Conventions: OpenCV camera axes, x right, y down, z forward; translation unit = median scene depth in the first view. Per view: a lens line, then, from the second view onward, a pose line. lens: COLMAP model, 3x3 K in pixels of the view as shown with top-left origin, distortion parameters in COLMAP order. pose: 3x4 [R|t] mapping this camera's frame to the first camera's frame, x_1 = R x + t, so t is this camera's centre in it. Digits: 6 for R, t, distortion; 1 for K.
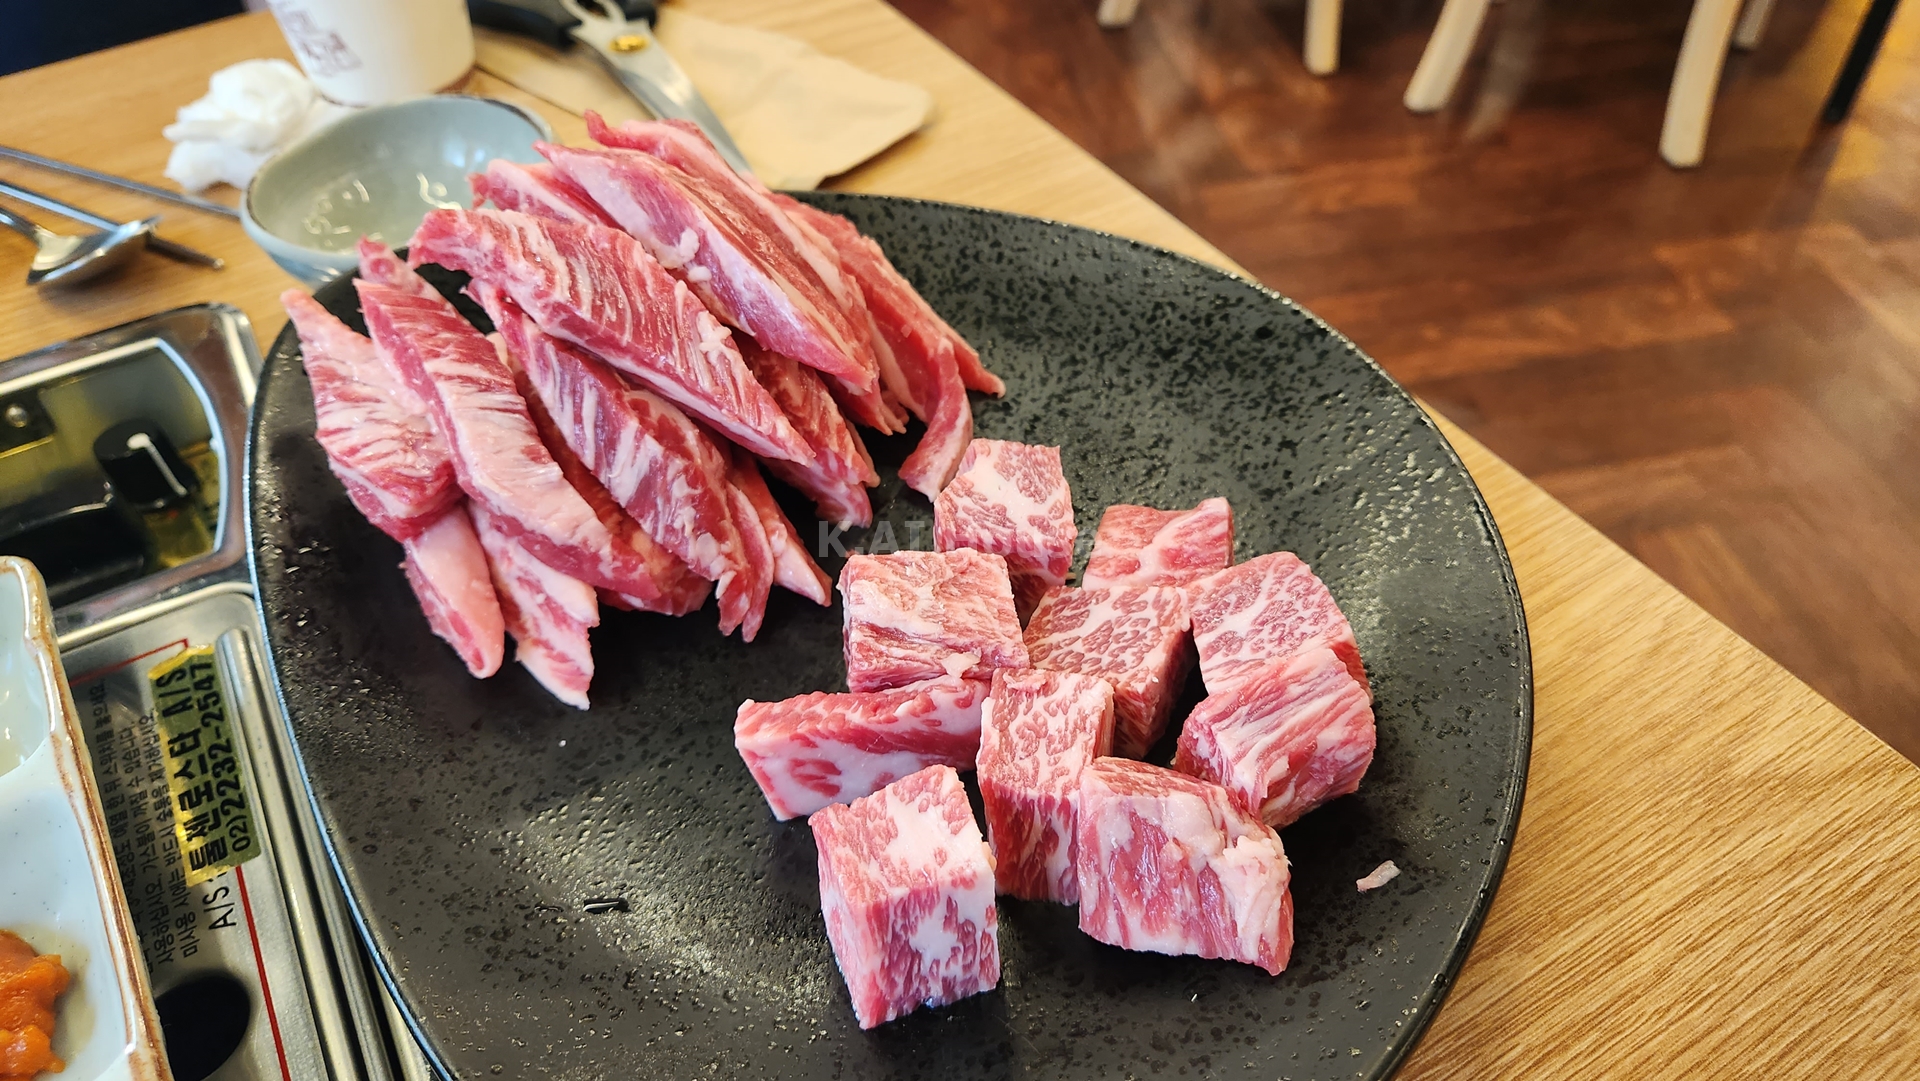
lens RADIAL K [[1284.3, 0, 955.4], [0, 1284.3, 529.5], [0, 0, 1]] dist [0.068544, -0.058783]
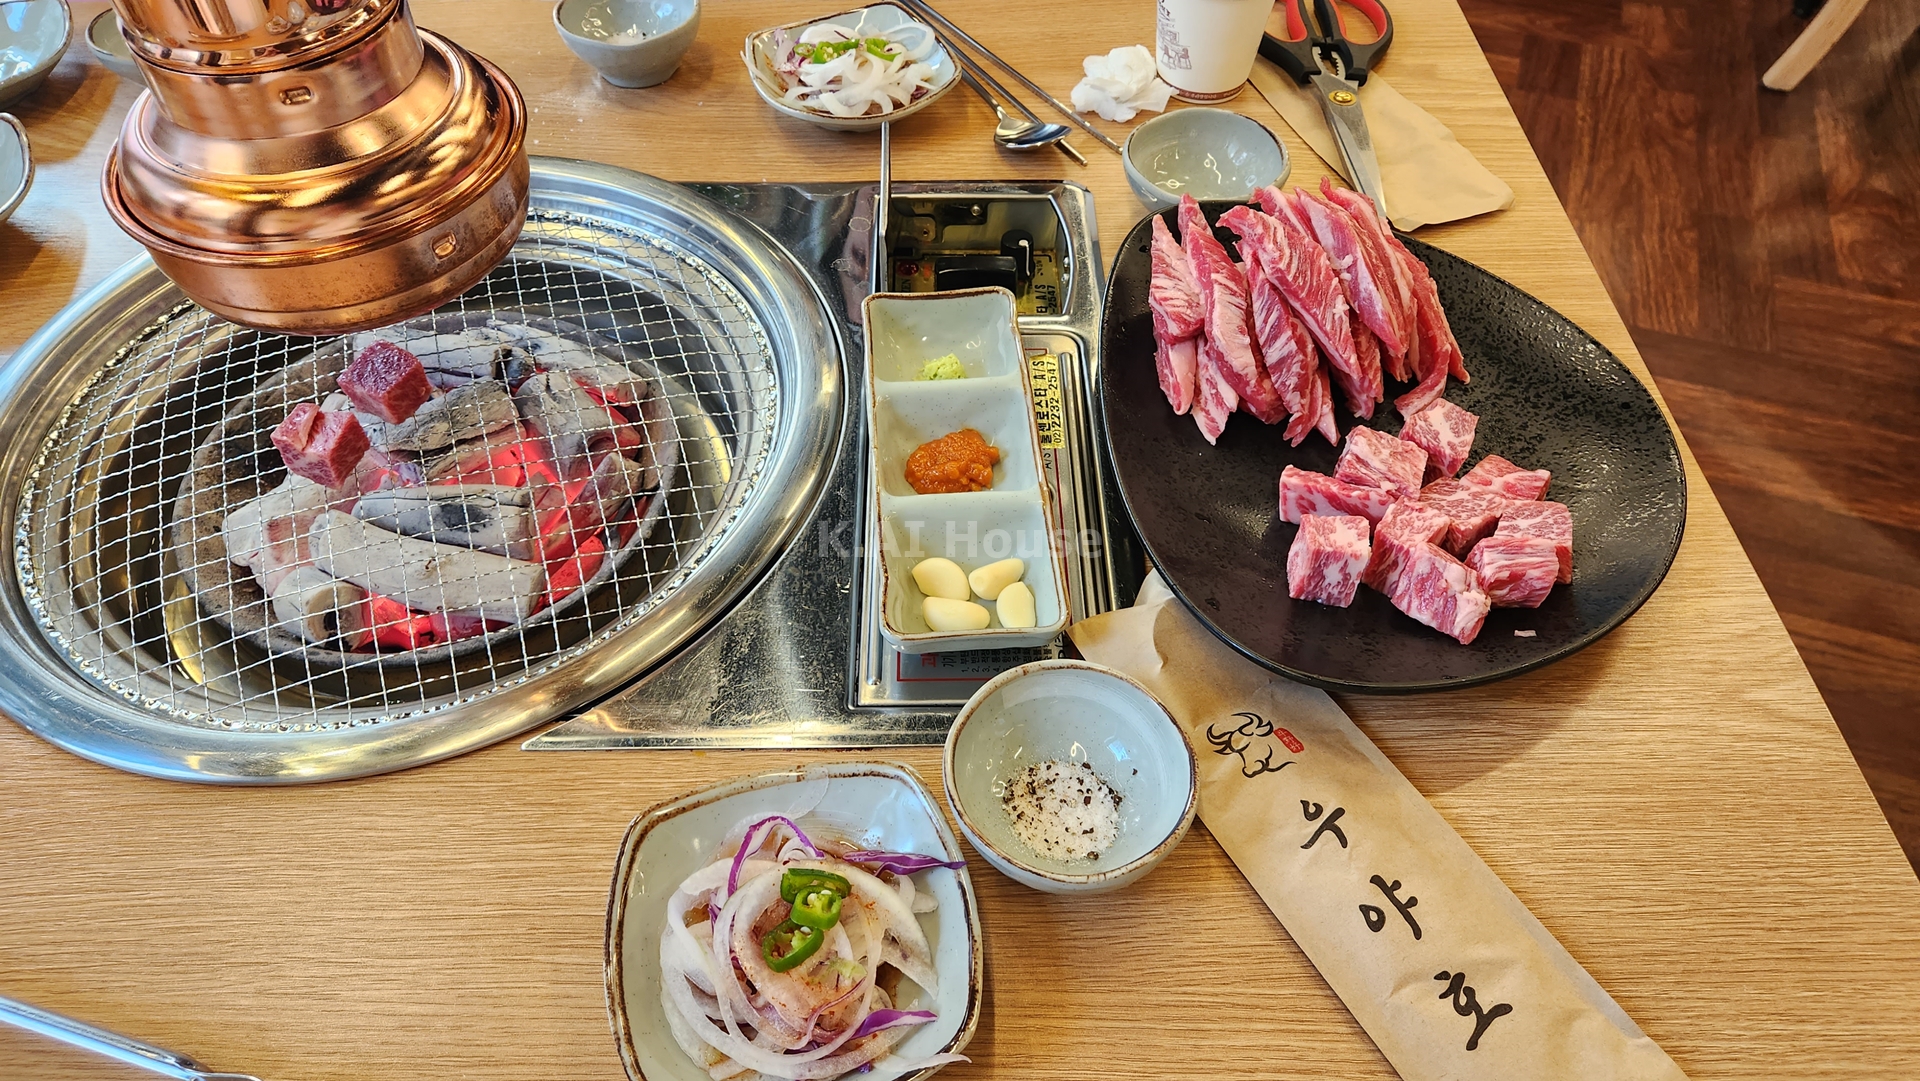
lens RADIAL K [[1284.3, 0, 955.4], [0, 1284.3, 529.5], [0, 0, 1]] dist [0.068544, -0.058783]
pose [[0.867058, 0.406658, -0.287818, 0.025998], [-0.380122, 0.913428, 0.145456, 0.116686], [0.322052, -0.016713, 0.946575, -1.232514]]
